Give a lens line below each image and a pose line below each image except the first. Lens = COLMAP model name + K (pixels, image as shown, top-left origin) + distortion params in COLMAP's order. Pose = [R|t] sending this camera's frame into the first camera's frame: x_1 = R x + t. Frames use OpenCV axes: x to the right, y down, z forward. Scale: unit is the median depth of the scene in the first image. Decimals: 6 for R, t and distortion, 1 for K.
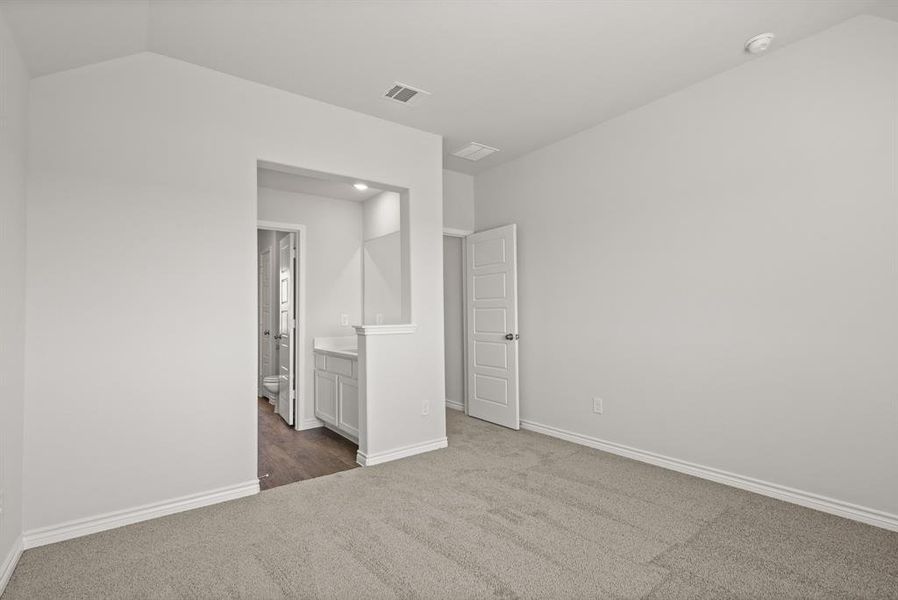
lens RADIAL K [[427.9, 0, 448.4], [0, 427.9, 299.6], [0, 0, 1]] dist [0.001991, 0.000449]
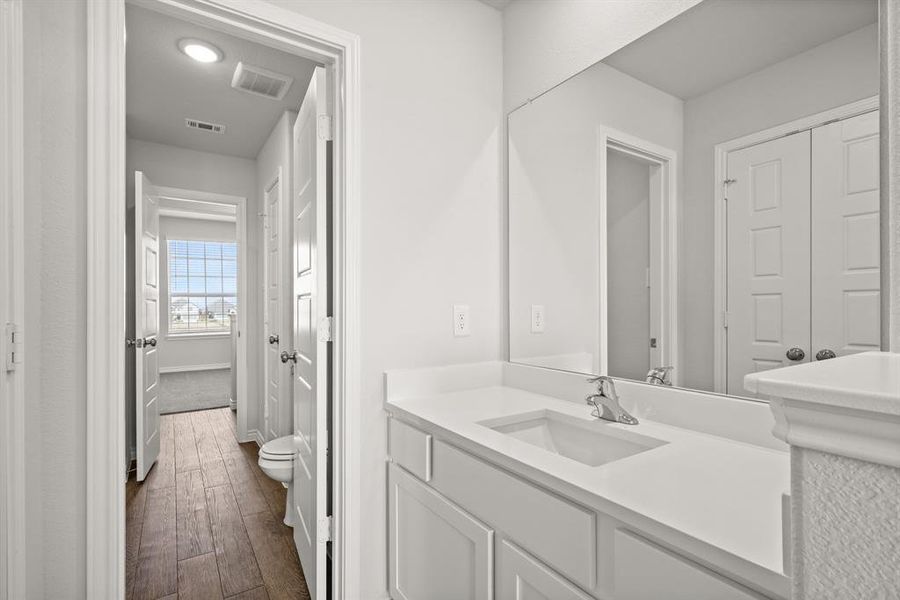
lens RADIAL K [[428.9, 0, 450.9], [0, 428.9, 303.0], [0, 0, 1]] dist [0.001991, 0.000449]
pose [[0.998581, 0.009389, -0.052412, -0.235274], [-0.007696, 0.999445, 0.032407, 0.021869], [0.052687, -0.031958, 0.998100, 0.635703]]
